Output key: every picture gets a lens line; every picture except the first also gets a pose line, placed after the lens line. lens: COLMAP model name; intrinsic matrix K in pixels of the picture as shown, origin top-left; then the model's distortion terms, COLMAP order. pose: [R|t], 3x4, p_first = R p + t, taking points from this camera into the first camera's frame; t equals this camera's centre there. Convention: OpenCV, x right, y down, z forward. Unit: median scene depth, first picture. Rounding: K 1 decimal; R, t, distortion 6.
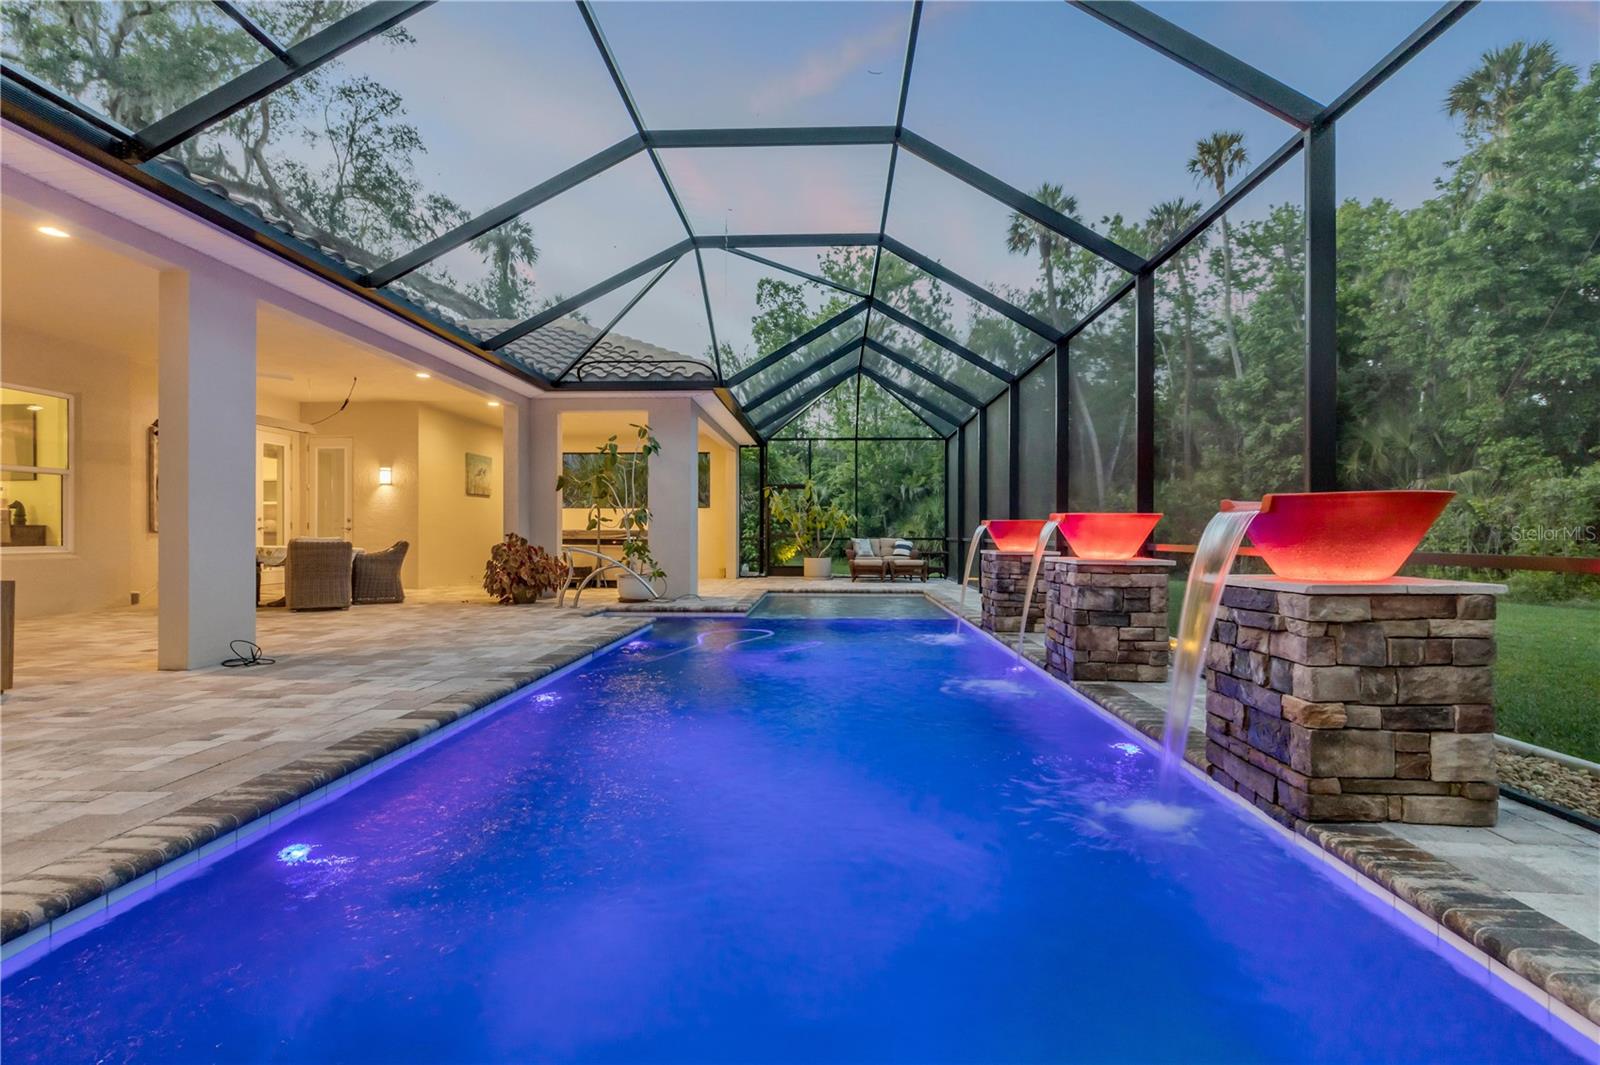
lens RADIAL K [[747.9, 0, 796.9], [0, 747.9, 538.2], [0, 0, 1]] dist [-0.004721, 0.000280]
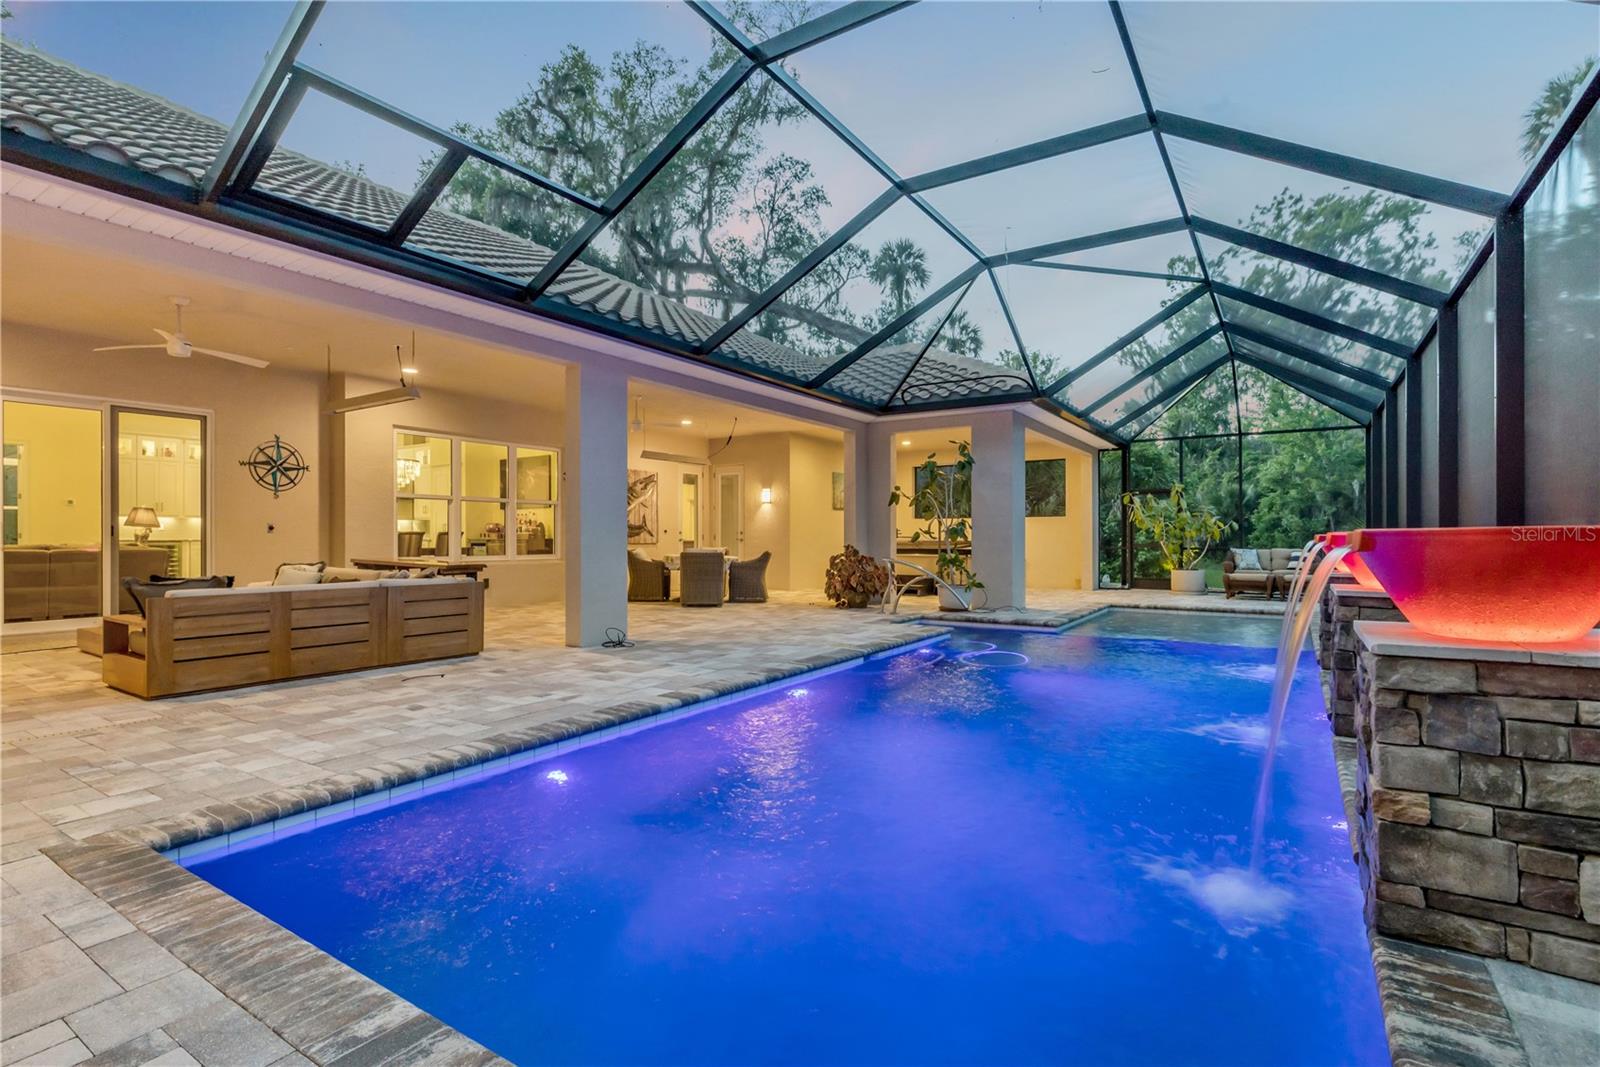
lens RADIAL K [[747.9, 0, 813.9], [0, 747.9, 537.7], [0, 0, 1]] dist [-0.004721, 0.000280]
pose [[0.868832, -0.001865, -0.495103, 0.139575], [-0.001057, 0.999984, -0.005621, -0.011871], [0.495106, 0.005407, 0.868816, -0.003807]]
